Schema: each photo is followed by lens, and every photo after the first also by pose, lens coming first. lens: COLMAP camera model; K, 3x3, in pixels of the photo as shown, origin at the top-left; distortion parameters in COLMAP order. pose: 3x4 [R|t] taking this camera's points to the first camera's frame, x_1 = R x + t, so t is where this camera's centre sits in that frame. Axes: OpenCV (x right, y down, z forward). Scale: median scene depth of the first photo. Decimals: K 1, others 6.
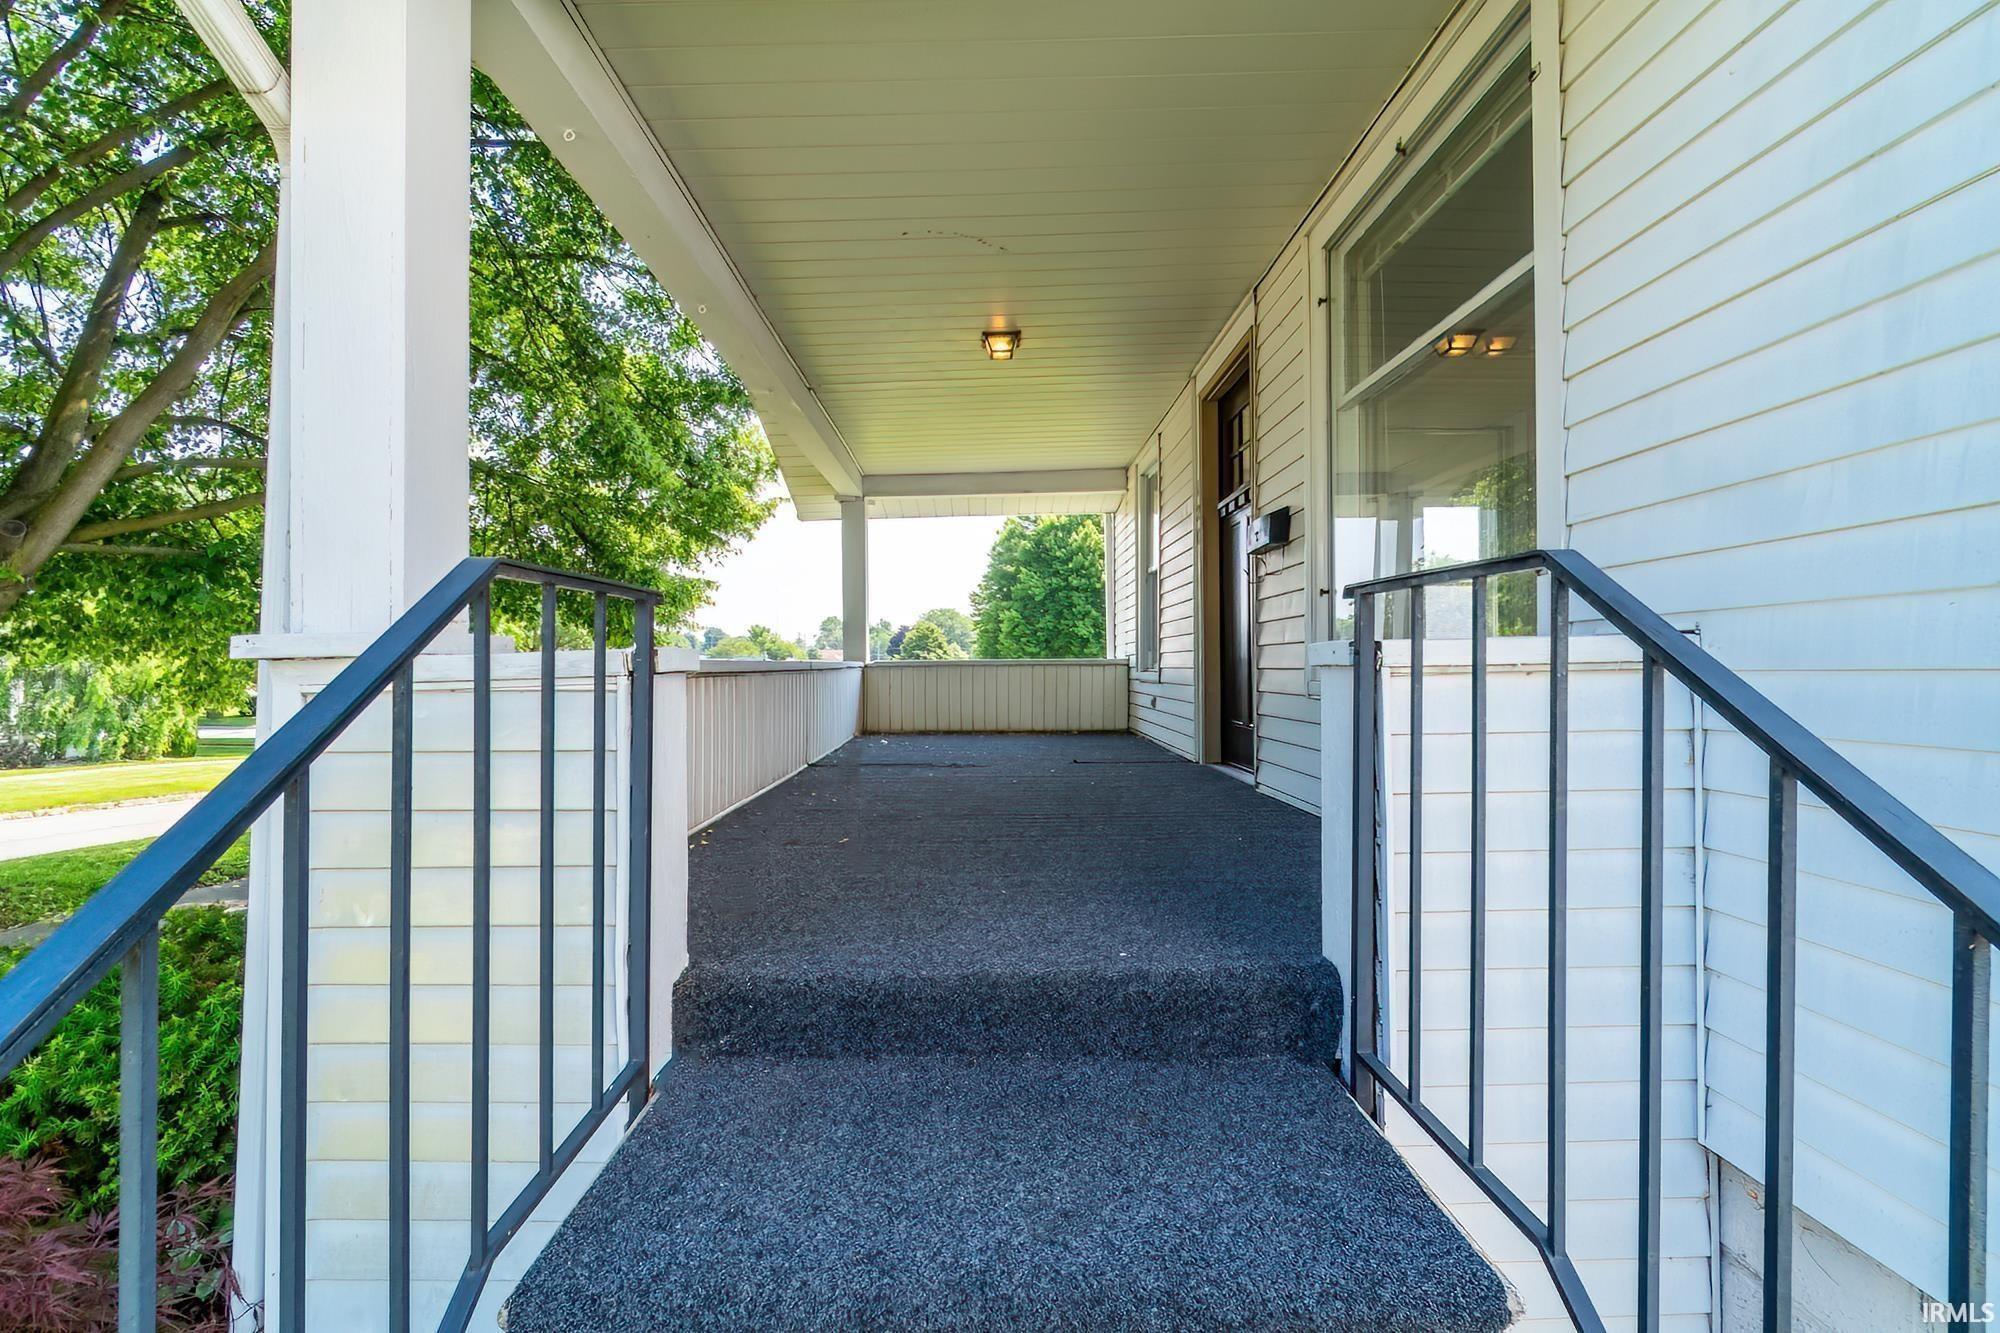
lens RADIAL K [[878.6, 0, 996.7], [0, 878.6, 660.3], [0, 0, 1]] dist [0.001121, 0.000308]
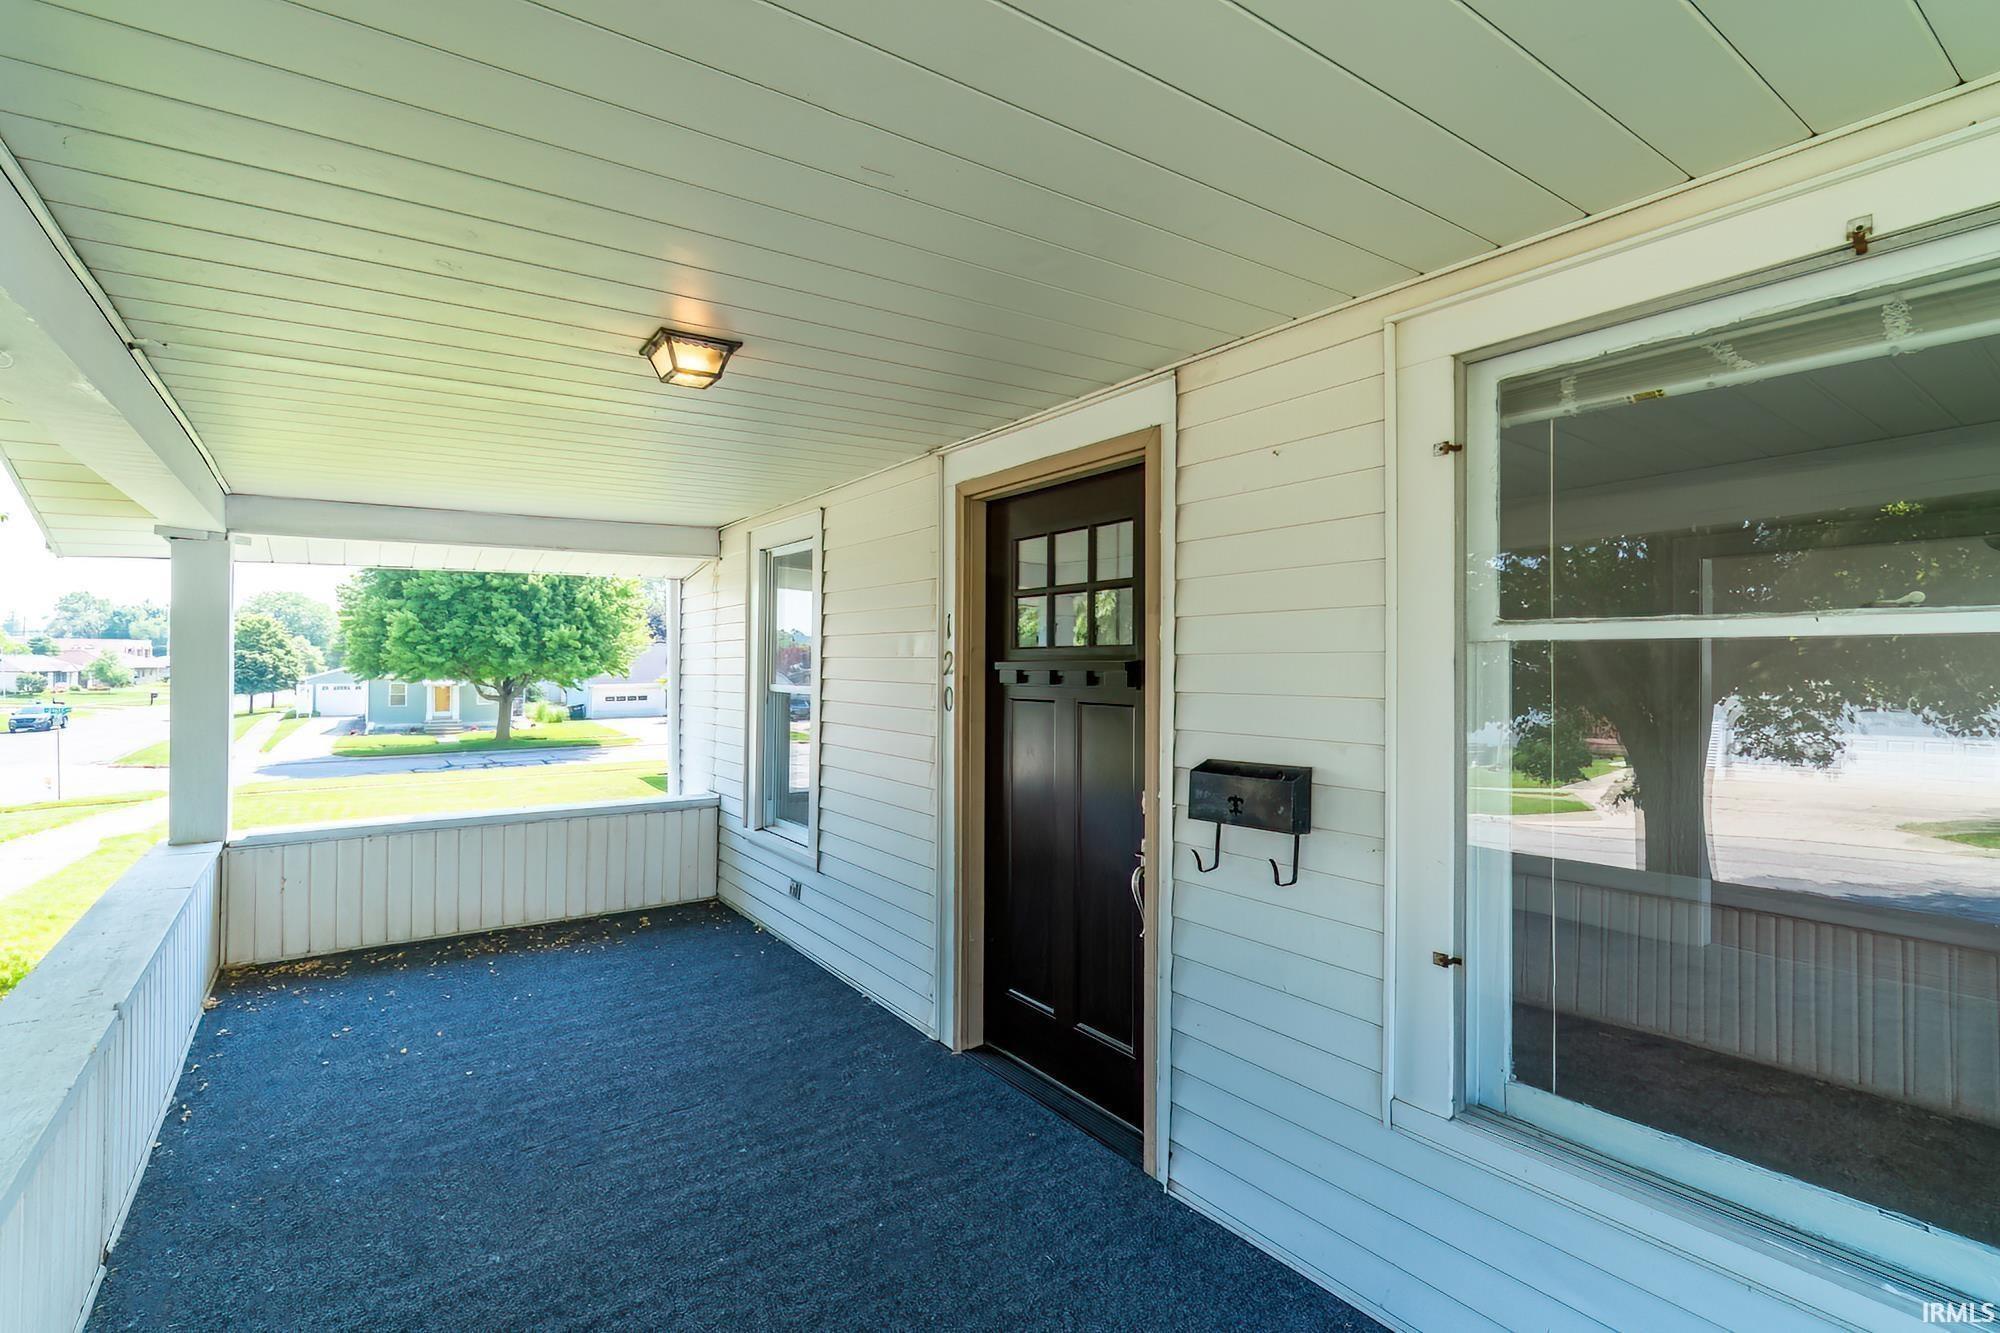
lens RADIAL K [[893.4, 0, 999.3], [0, 893.4, 655.0], [0, 0, 1]] dist [-0.001501, -0.000677]
pose [[0.816379, 0.011086, 0.577411, -0.080861], [-0.006111, 0.999926, -0.010559, -0.109798], [-0.577485, 0.005092, 0.816386, 0.286592]]
